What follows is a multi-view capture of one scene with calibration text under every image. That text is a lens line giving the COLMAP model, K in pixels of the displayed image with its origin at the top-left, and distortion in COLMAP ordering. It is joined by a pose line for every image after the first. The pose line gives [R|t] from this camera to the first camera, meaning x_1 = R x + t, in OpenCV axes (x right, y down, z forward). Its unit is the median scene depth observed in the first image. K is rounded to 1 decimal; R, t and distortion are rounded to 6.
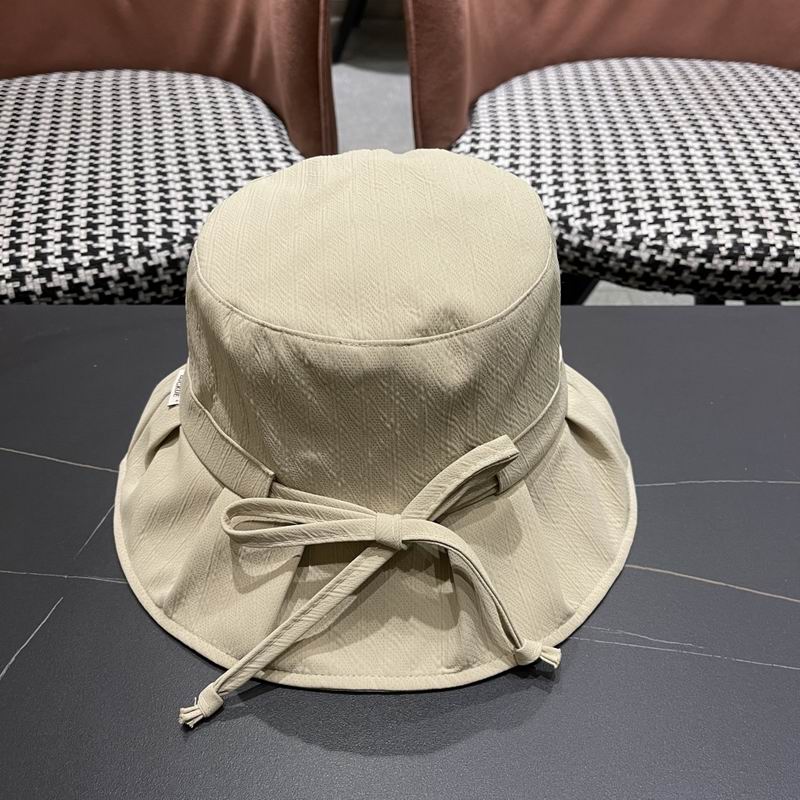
lens RADIAL K [[821.1, 0, 400.2], [0, 821.1, 413.0], [0, 0, 1]] dist [0.017507, 0.000000]
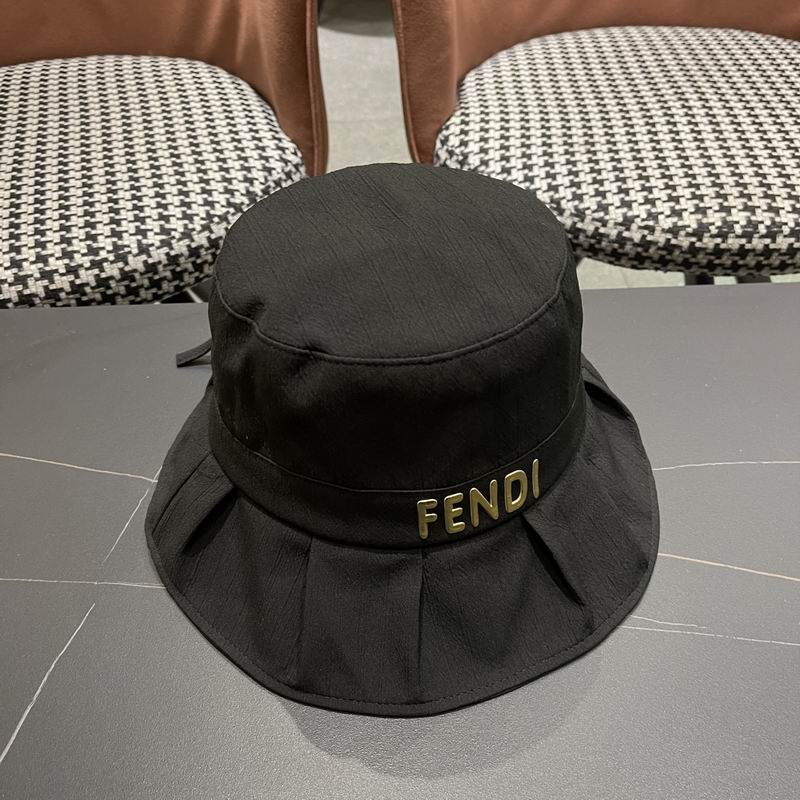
lens RADIAL K [[821.1, 0, 401.3], [0, 821.1, 410.8], [0, 0, 1]] dist [0.017507, 0.000000]
pose [[0.999183, -0.037503, 0.015085, -0.017121], [0.036737, 0.998161, 0.048219, -0.034448], [-0.016865, -0.047625, 0.998723, -0.023019]]
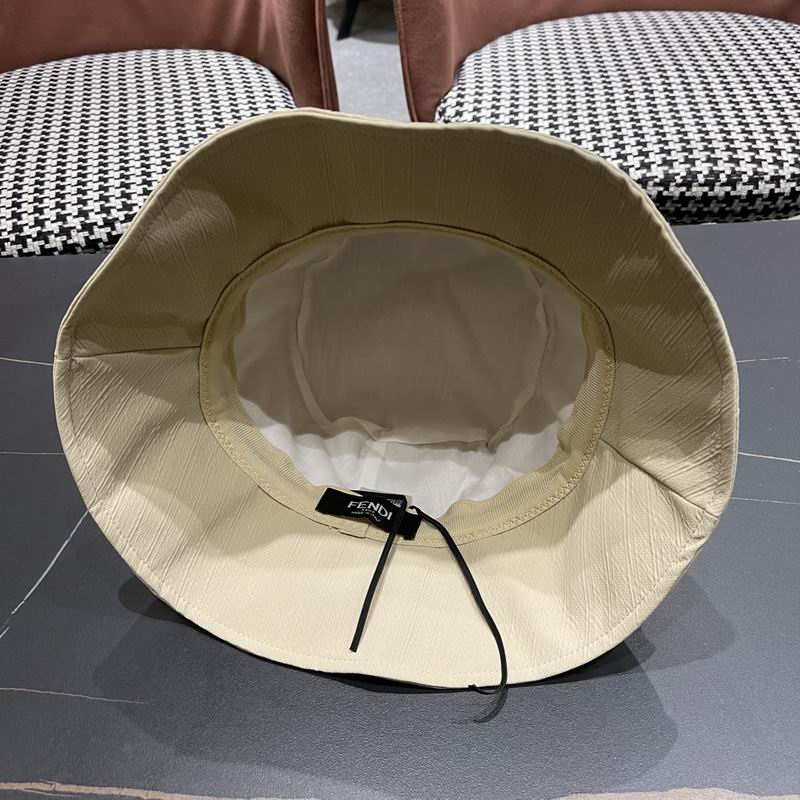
lens RADIAL K [[821.1, 0, 407.8], [0, 821.1, 413.3], [0, 0, 1]] dist [0.017507, 0.000000]
pose [[0.998657, -0.041657, -0.030814, 0.041387], [0.042477, 0.998746, 0.026482, 0.075181], [0.029673, -0.027756, 0.999174, -0.142955]]
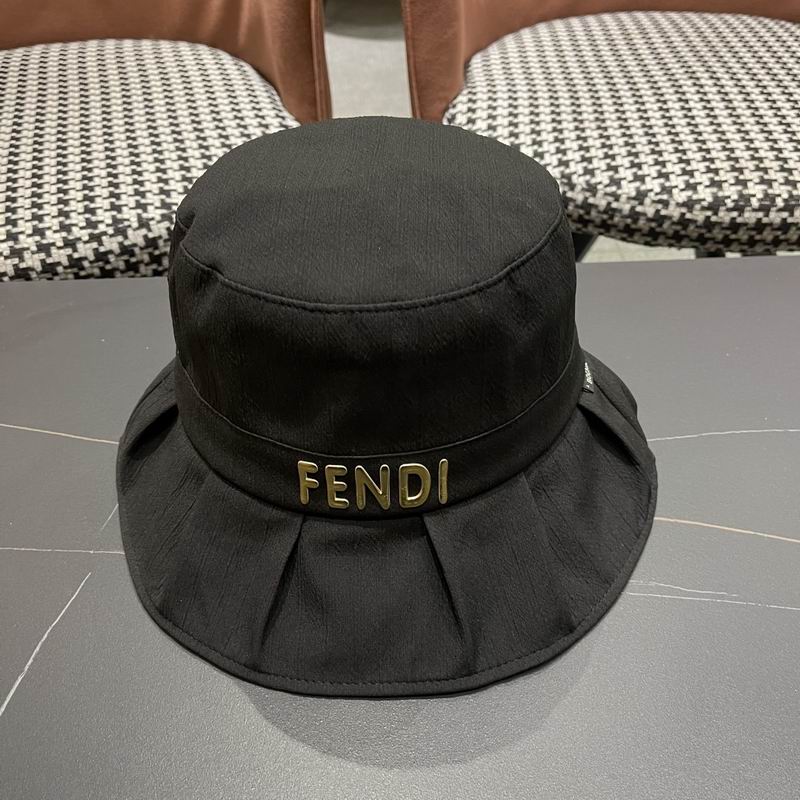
lens RADIAL K [[821.1, 0, 401.6], [0, 821.1, 407.6], [0, 0, 1]] dist [0.017507, 0.000000]
pose [[0.999137, -0.037550, 0.017774, -0.028438], [0.037048, 0.998928, 0.027765, 0.007422], [-0.018797, -0.027083, 0.999456, 0.006346]]
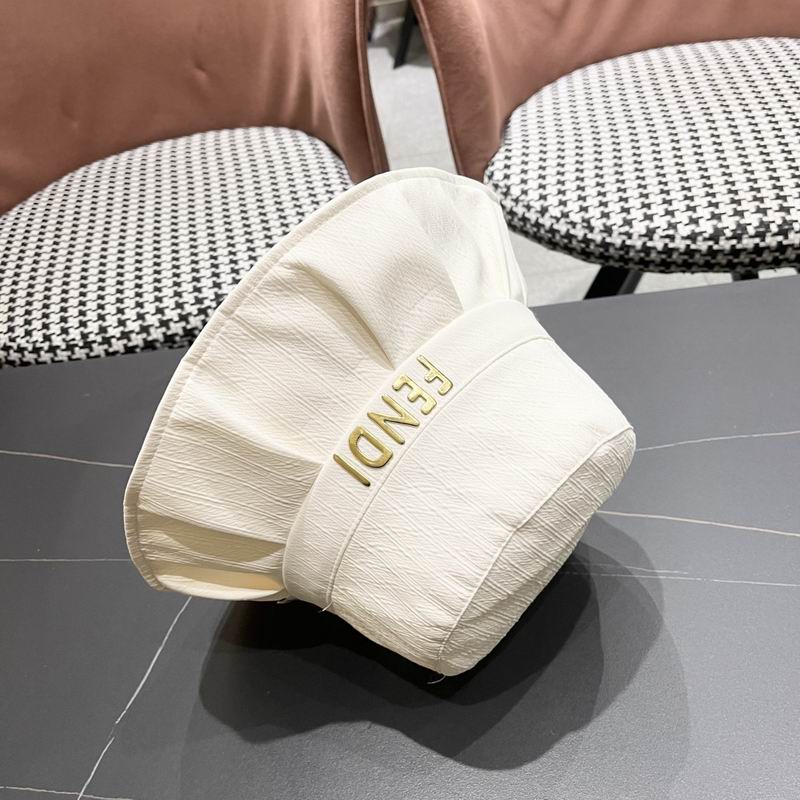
lens RADIAL K [[821.1, 0, 409.2], [0, 821.1, 405.5], [0, 0, 1]] dist [0.017507, 0.000000]
pose [[0.985945, -0.105429, -0.129602, 0.078084], [0.107924, 0.994082, 0.012358, -0.020674], [0.127532, -0.026172, 0.991489, -0.180198]]
